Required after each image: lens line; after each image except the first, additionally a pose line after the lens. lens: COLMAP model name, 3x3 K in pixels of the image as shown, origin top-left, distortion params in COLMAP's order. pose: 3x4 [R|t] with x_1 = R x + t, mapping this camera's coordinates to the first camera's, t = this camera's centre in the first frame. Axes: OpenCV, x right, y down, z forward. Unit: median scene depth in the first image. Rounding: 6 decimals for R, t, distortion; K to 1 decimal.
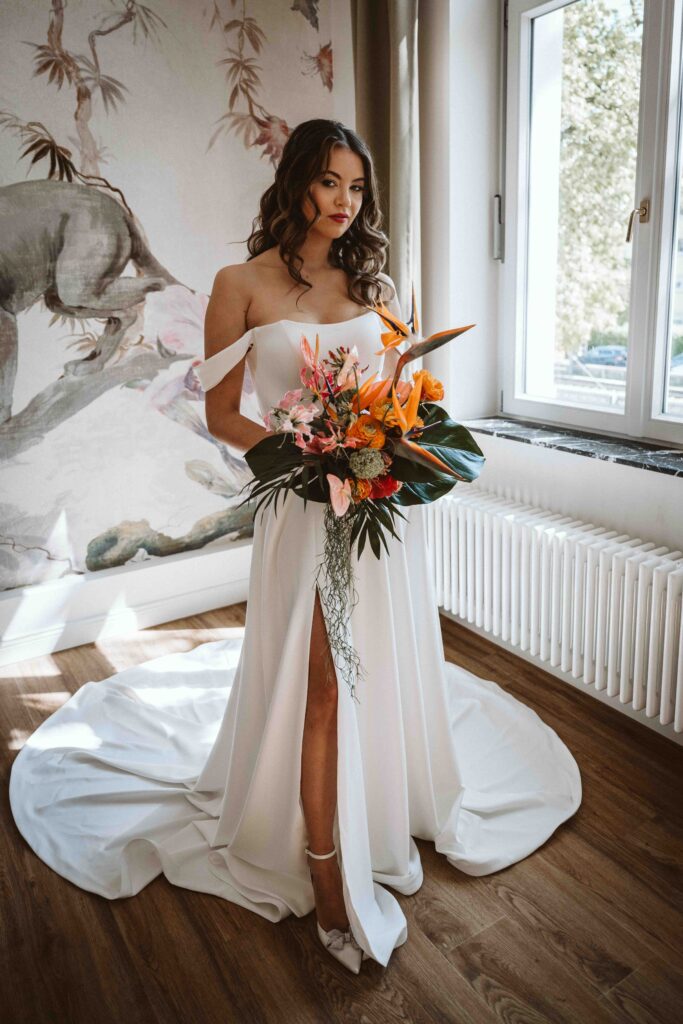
lens RADIAL K [[1067.4, 0, 341.5], [0, 1067.4, 512.0], [0, 0, 1]] dist [0.009932, 0.025696]
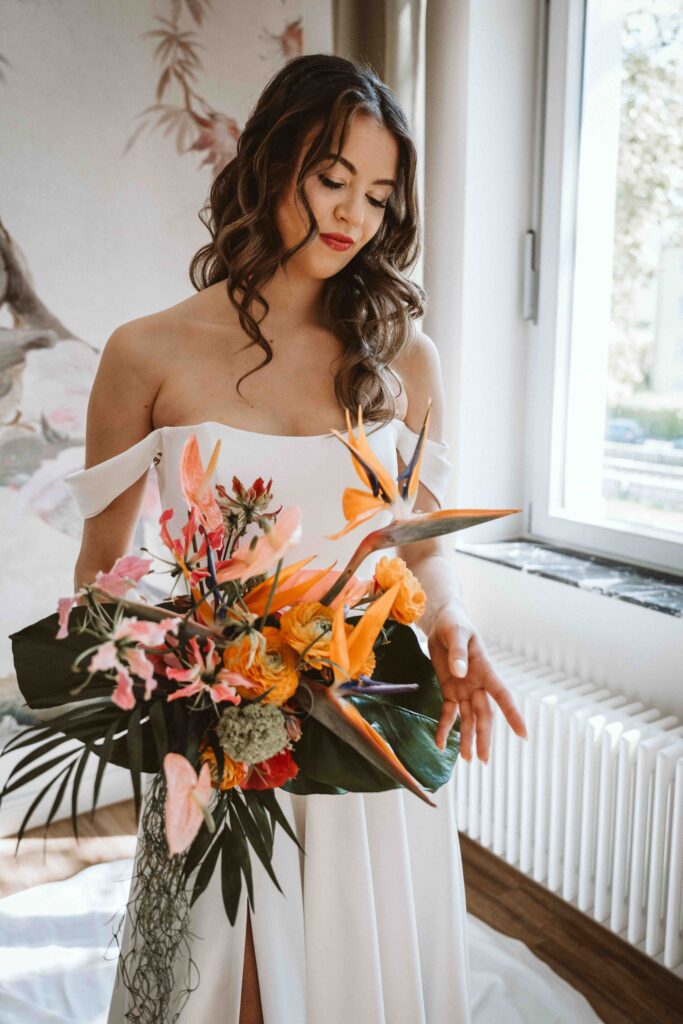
lens RADIAL K [[1155.9, 0, 341.5], [0, 1155.9, 512.0], [0, 0, 1]] dist [0.002460, 0.003313]
pose [[0.998838, 0.026054, 0.040547, -0.005976], [-0.023654, 0.998002, -0.058580, -0.060930], [-0.041992, 0.057553, 0.997459, 0.245514]]
